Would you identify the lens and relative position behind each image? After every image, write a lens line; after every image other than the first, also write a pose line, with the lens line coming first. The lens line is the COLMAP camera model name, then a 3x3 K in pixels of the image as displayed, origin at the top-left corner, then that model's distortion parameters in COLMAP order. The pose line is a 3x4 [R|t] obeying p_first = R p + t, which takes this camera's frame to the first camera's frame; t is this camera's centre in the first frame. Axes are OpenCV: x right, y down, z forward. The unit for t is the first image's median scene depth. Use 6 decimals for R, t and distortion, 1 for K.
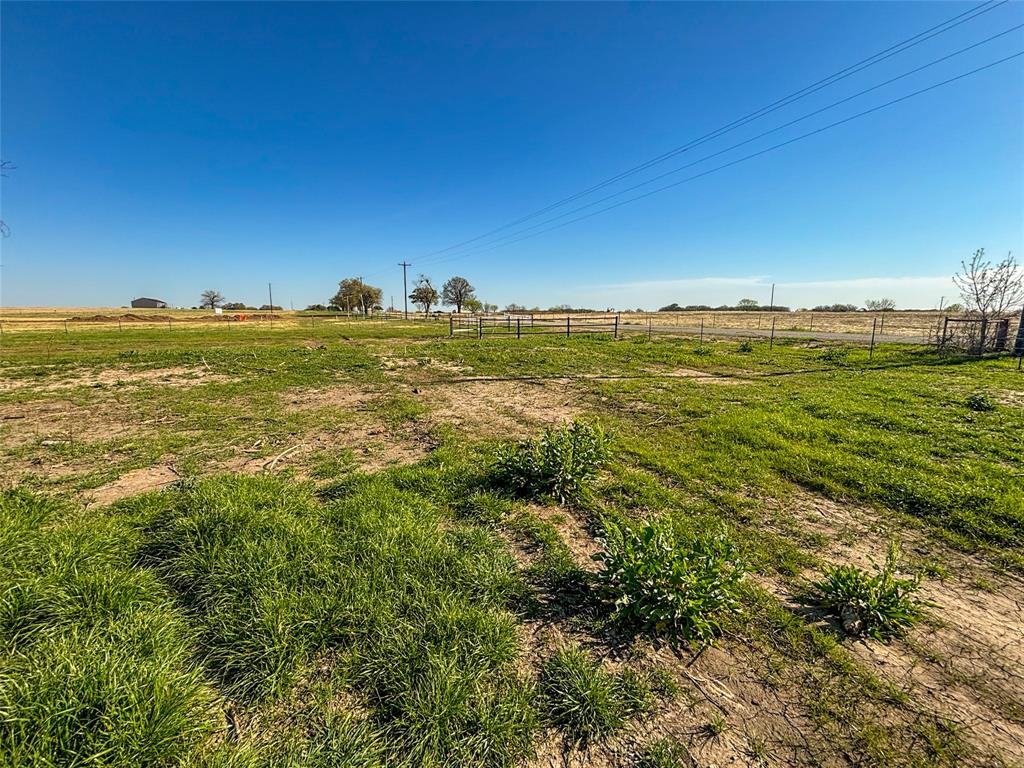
lens RADIAL K [[436.0, 0, 512.0], [0, 436.0, 384.0], [0, 0, 1]] dist [-0.011129, -0.000129]
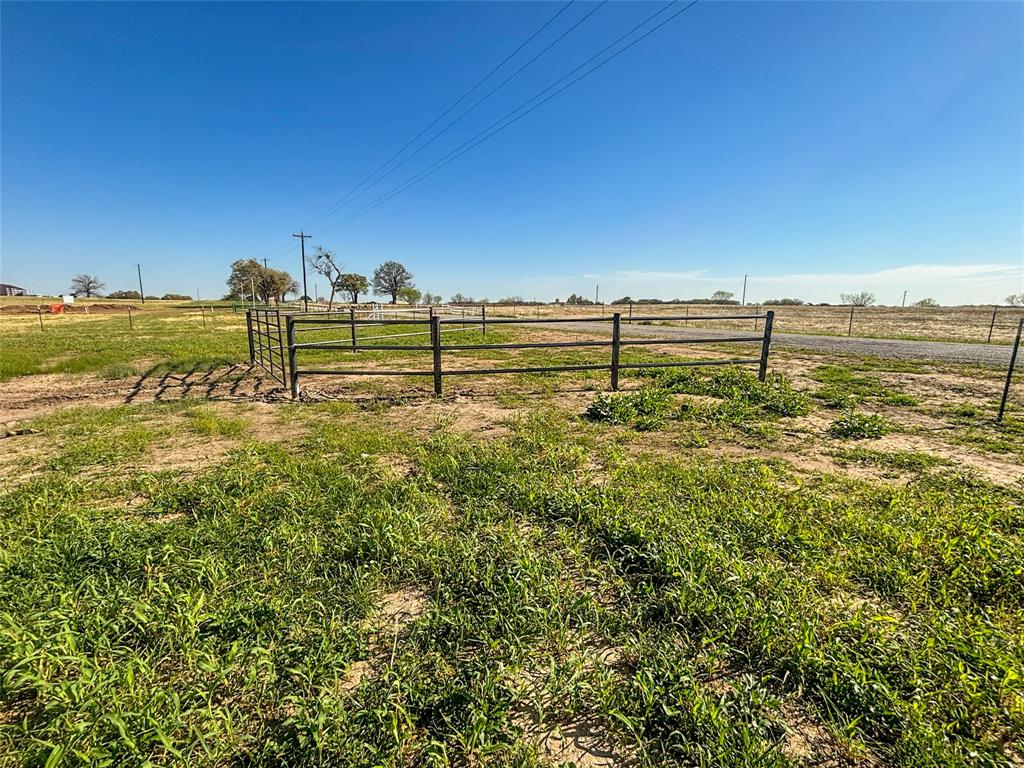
lens RADIAL K [[436.0, 0, 512.0], [0, 436.0, 384.0], [0, 0, 1]] dist [-0.011129, -0.000129]
pose [[0.993187, -0.013220, 0.115782, 0.005138], [0.011307, 0.999789, 0.017164, -0.021097], [-0.115984, -0.015738, 0.993126, 0.135761]]
